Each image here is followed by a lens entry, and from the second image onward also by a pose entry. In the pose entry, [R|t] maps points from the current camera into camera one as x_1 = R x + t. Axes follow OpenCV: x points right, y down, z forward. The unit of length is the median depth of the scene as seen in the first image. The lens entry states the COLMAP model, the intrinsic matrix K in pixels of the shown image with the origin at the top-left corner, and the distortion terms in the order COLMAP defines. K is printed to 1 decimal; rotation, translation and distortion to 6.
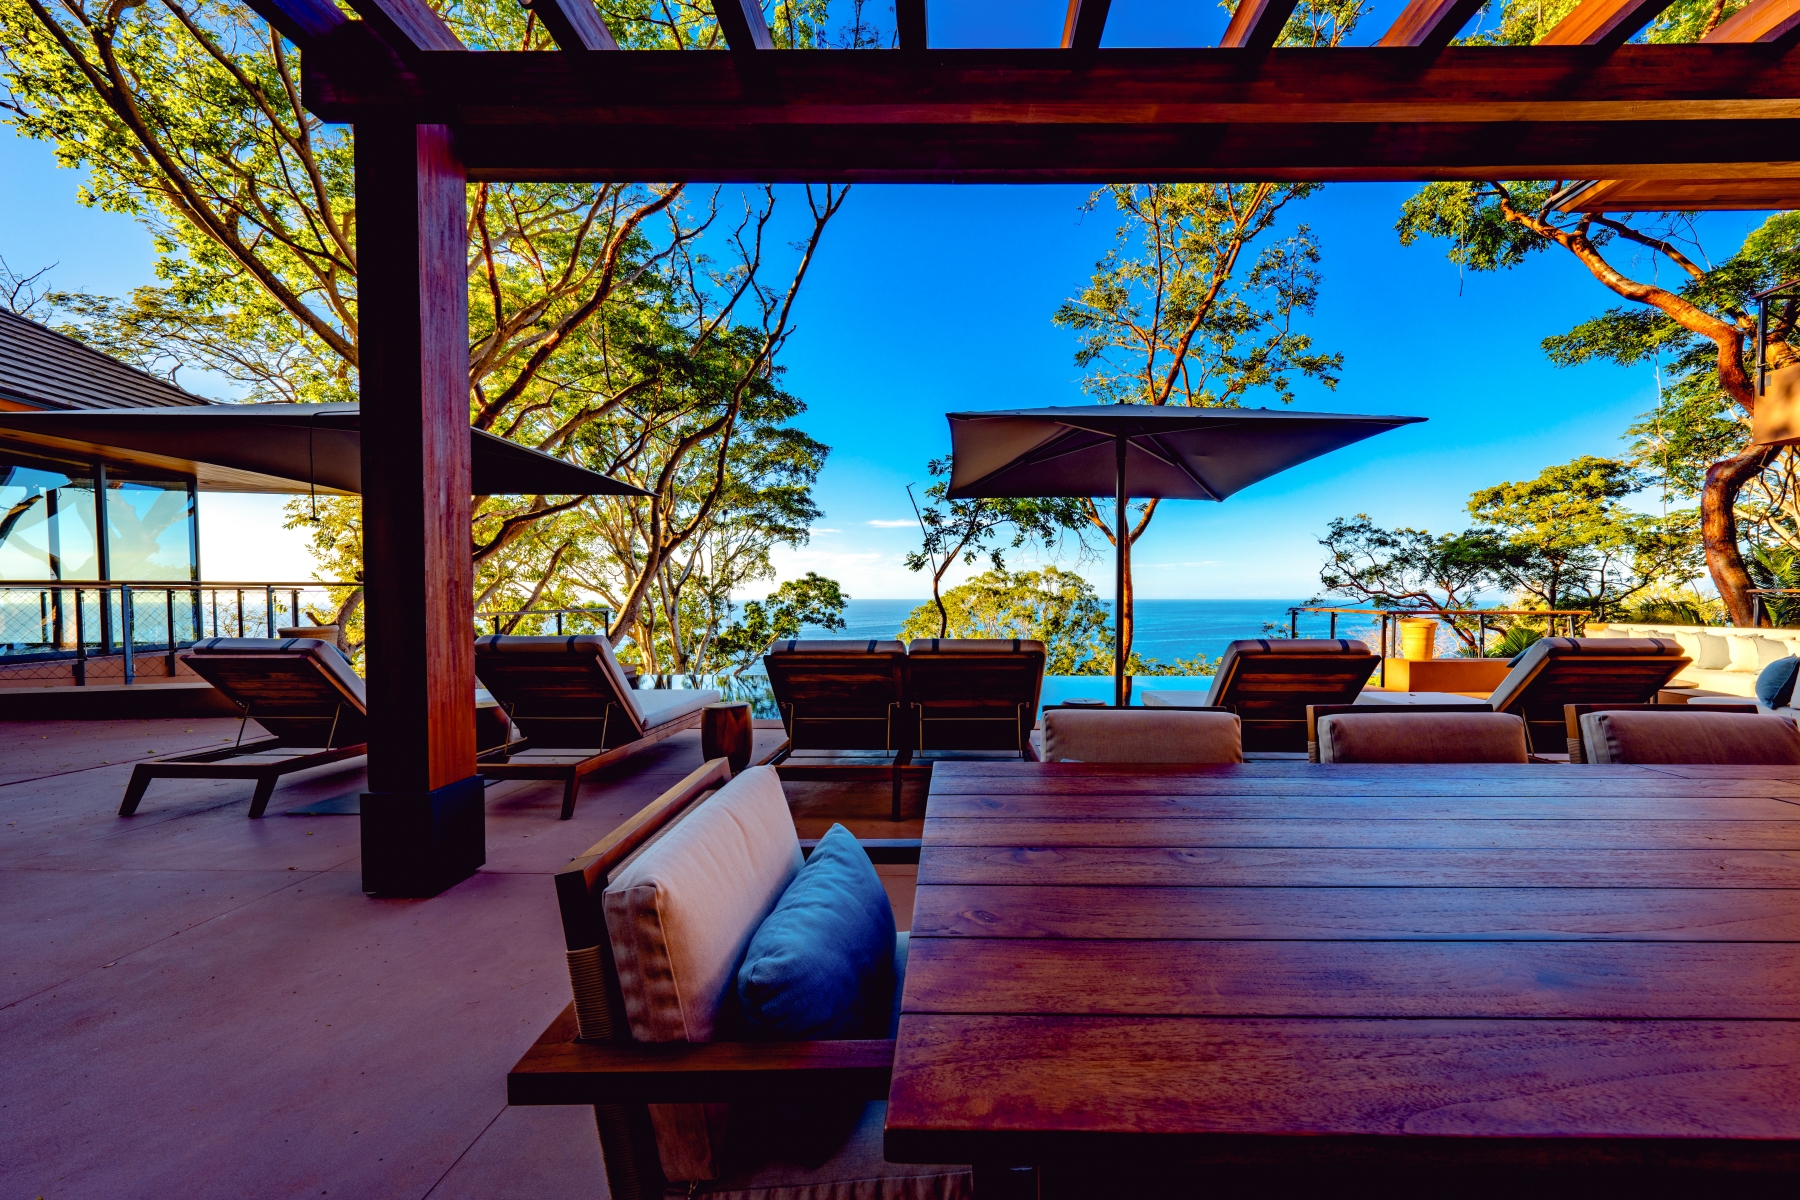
lens RADIAL K [[654.6, 0, 900.0], [0, 654.6, 600.0], [0, 0, 1]] dist [0.000751, 0.000034]
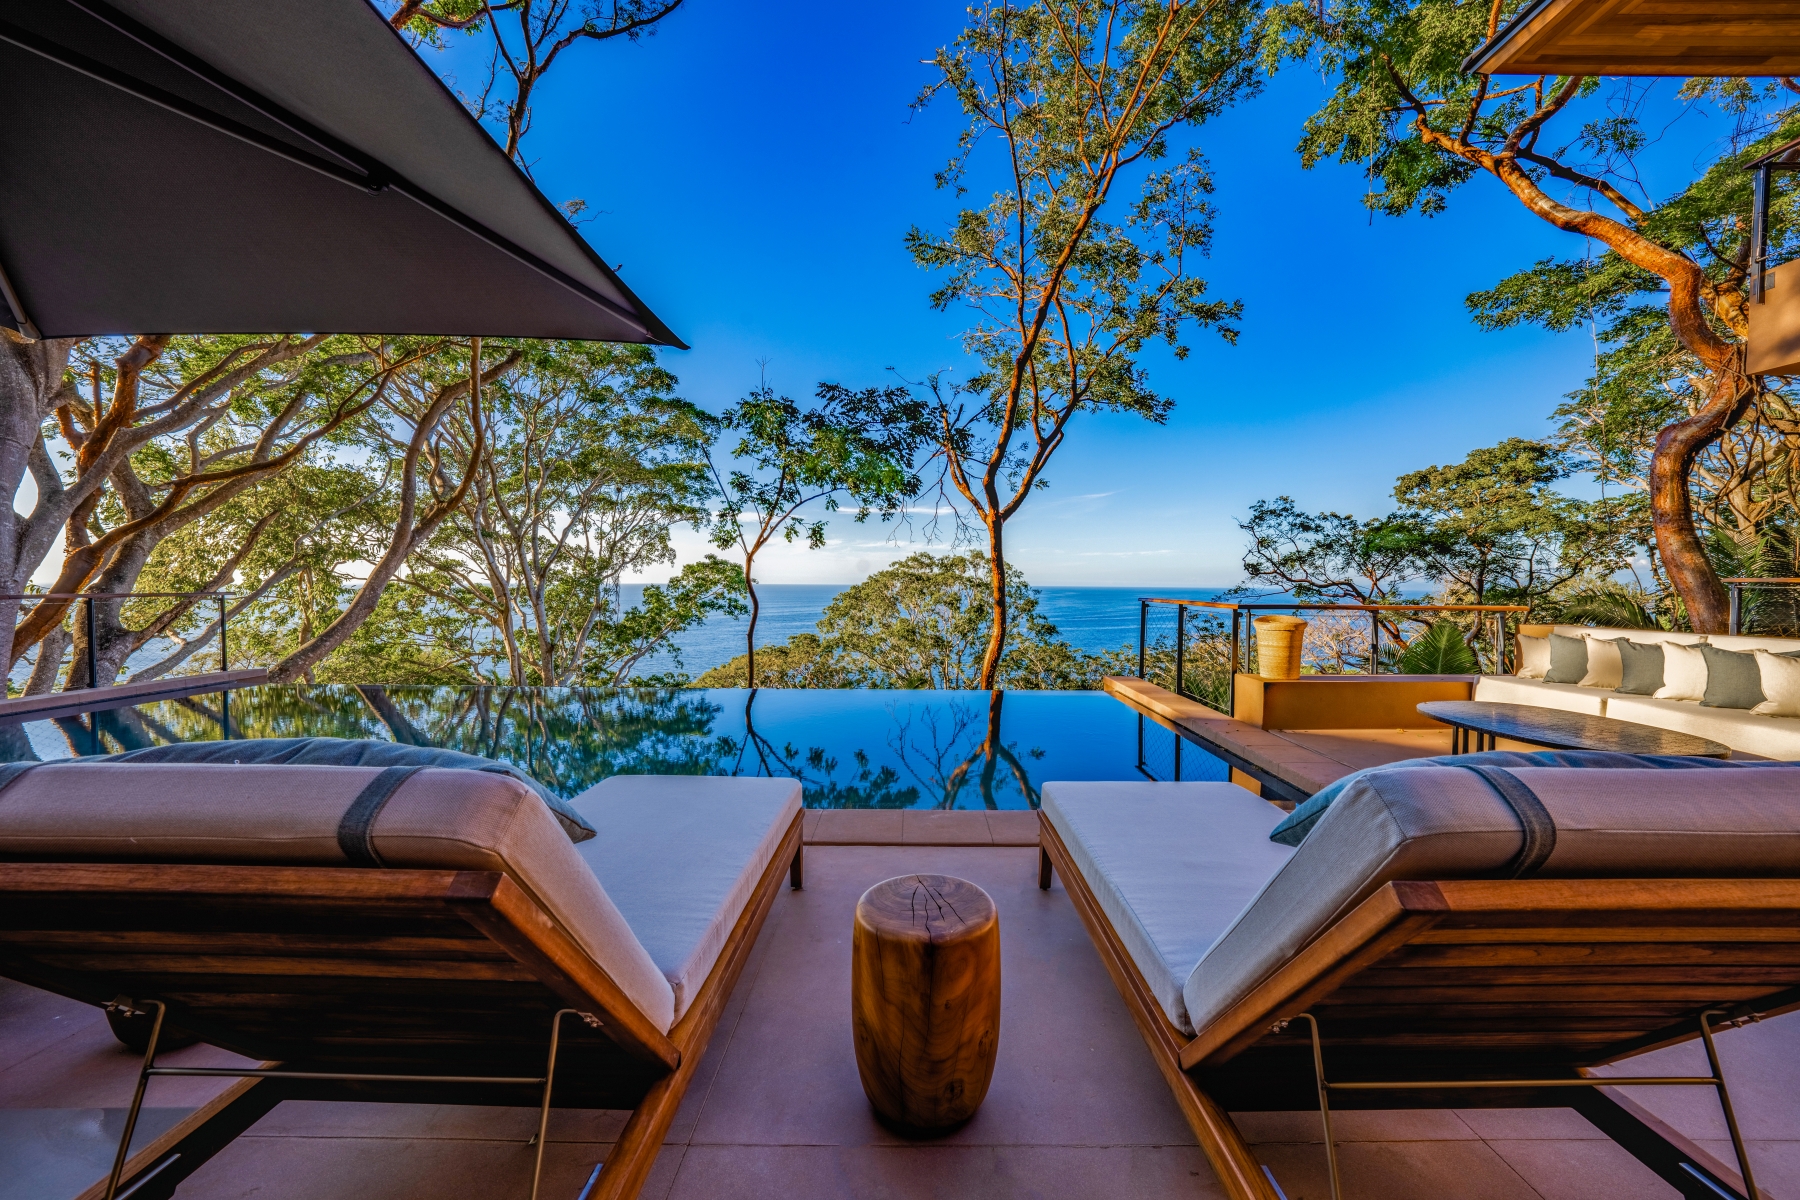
lens RADIAL K [[616.0, 0, 902.5], [0, 616.0, 582.4], [0, 0, 1]] dist [-0.021000, 0.005389]
pose [[0.999758, 0.007835, 0.020537, 0.151236], [-0.007712, 0.999952, -0.006096, 0.000365], [-0.020583, 0.005936, 0.999771, 0.147632]]
